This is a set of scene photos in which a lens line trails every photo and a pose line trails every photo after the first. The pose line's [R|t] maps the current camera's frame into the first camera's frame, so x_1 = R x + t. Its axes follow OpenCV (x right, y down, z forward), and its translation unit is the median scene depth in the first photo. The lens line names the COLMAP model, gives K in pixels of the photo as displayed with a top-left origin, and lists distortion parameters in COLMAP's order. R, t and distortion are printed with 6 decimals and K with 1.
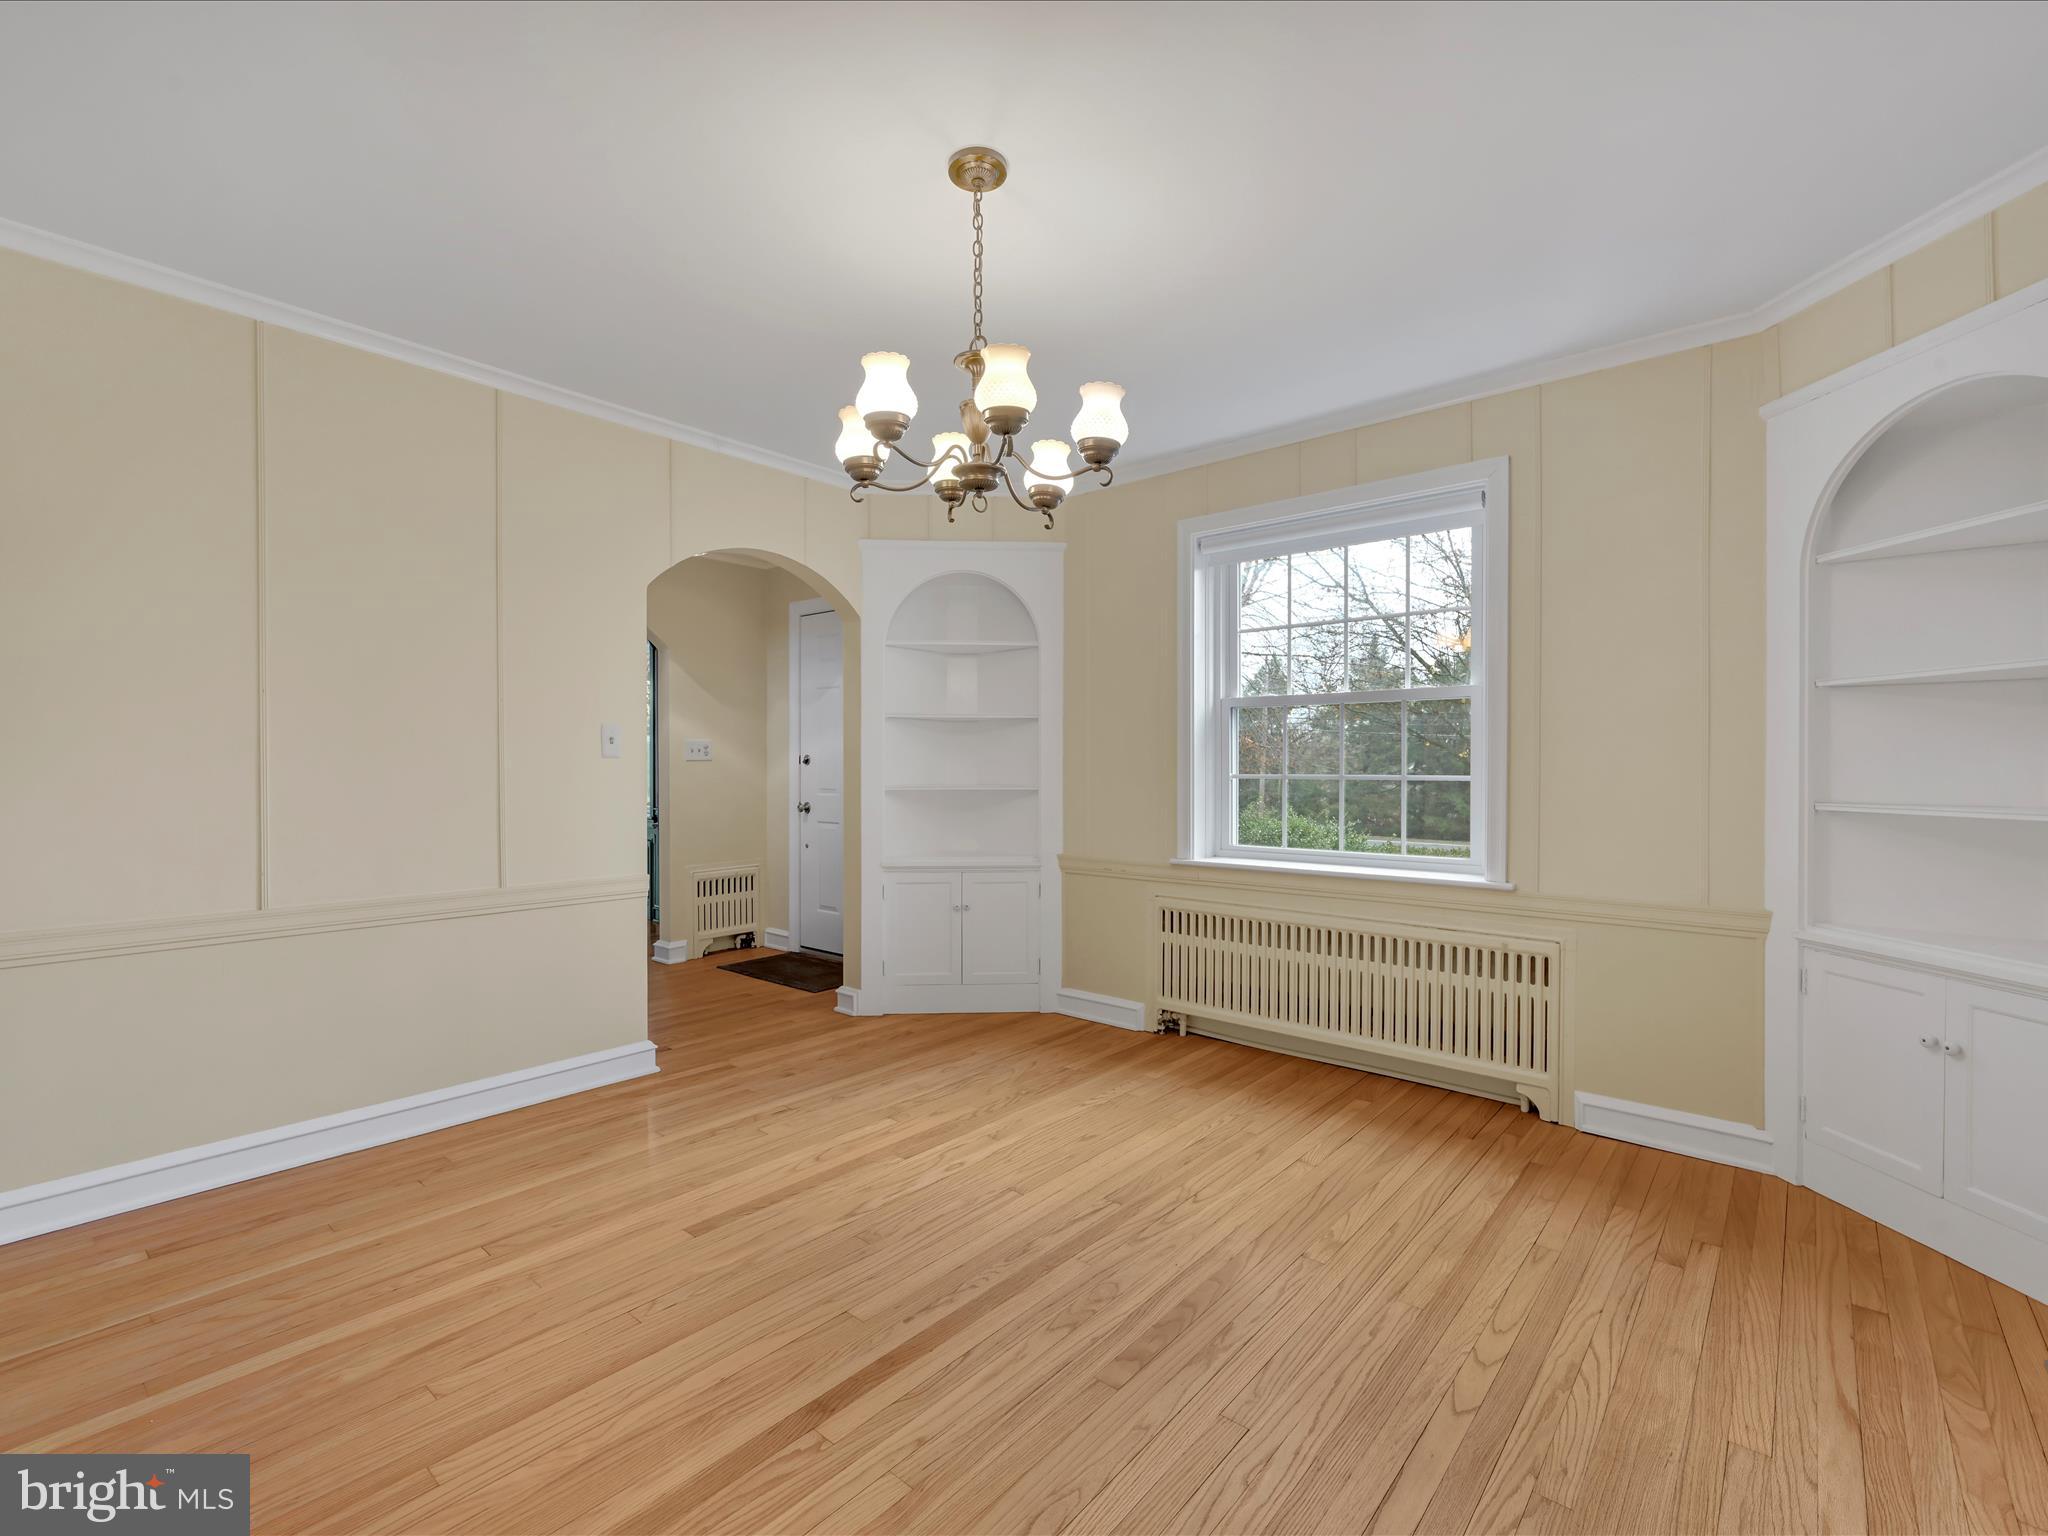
lens RADIAL K [[934.1, 0, 1031.7], [0, 934.1, 770.5], [0, 0, 1]] dist [-0.001424, -0.000434]
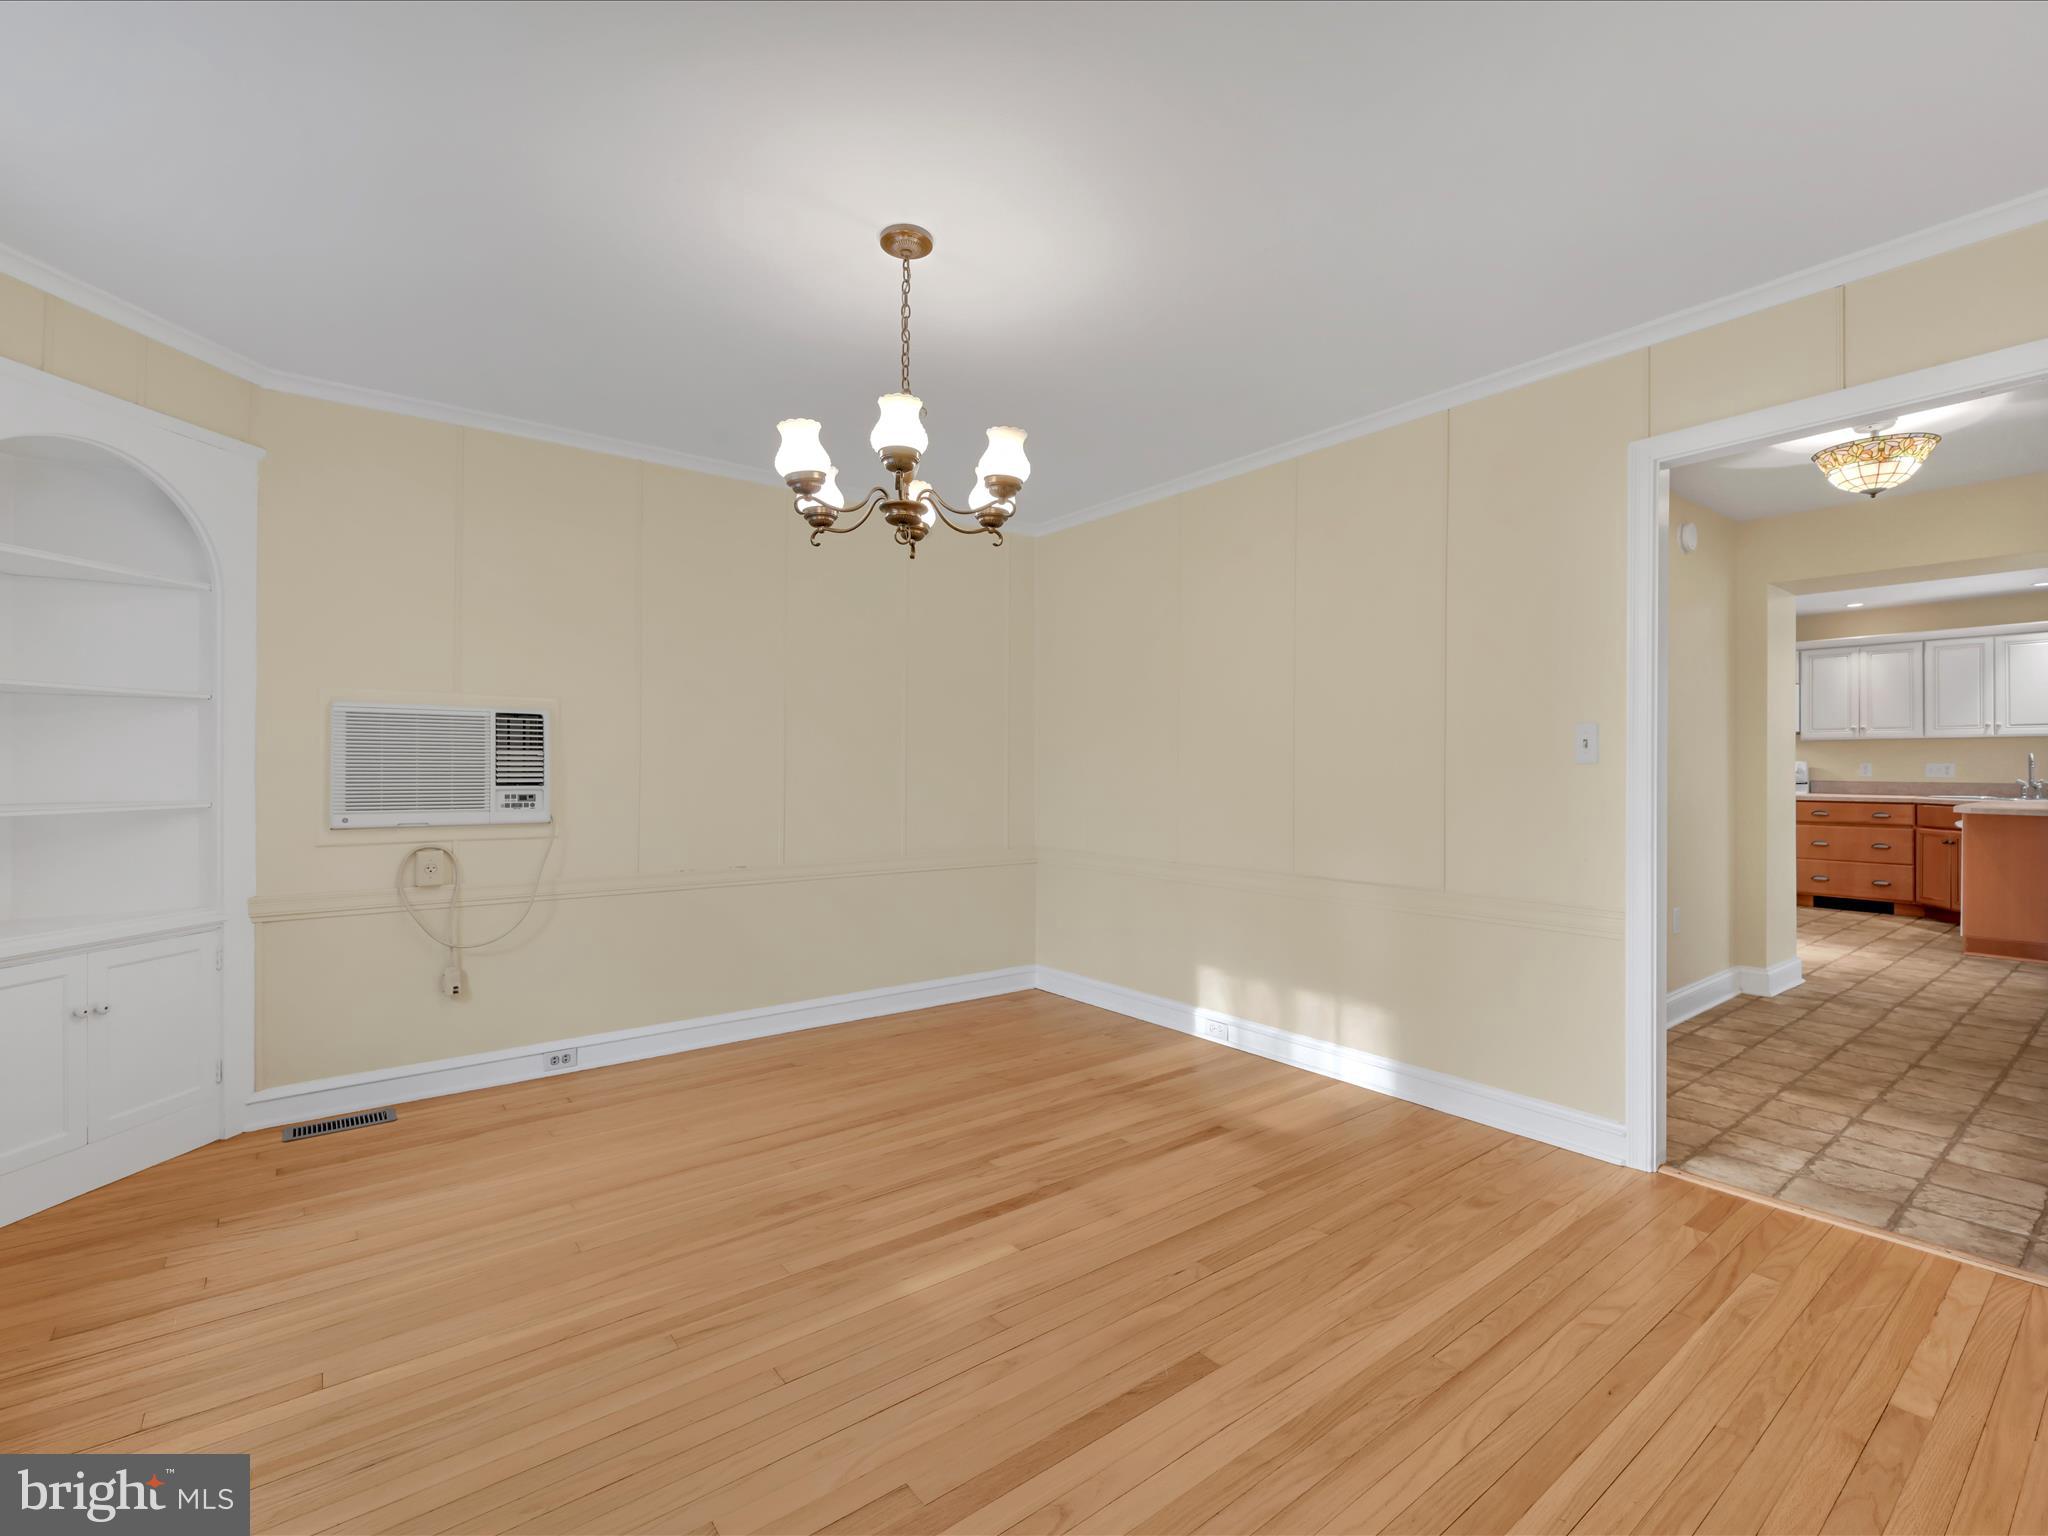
lens RADIAL K [[934.1, 0, 1031.7], [0, 934.1, 770.5], [0, 0, 1]] dist [-0.001424, -0.000434]
pose [[-0.979583, -0.003139, 0.201017, -0.413660], [-0.003410, 0.999994, -0.001002, -0.006323], [-0.201012, -0.001667, -0.979587, 1.990558]]
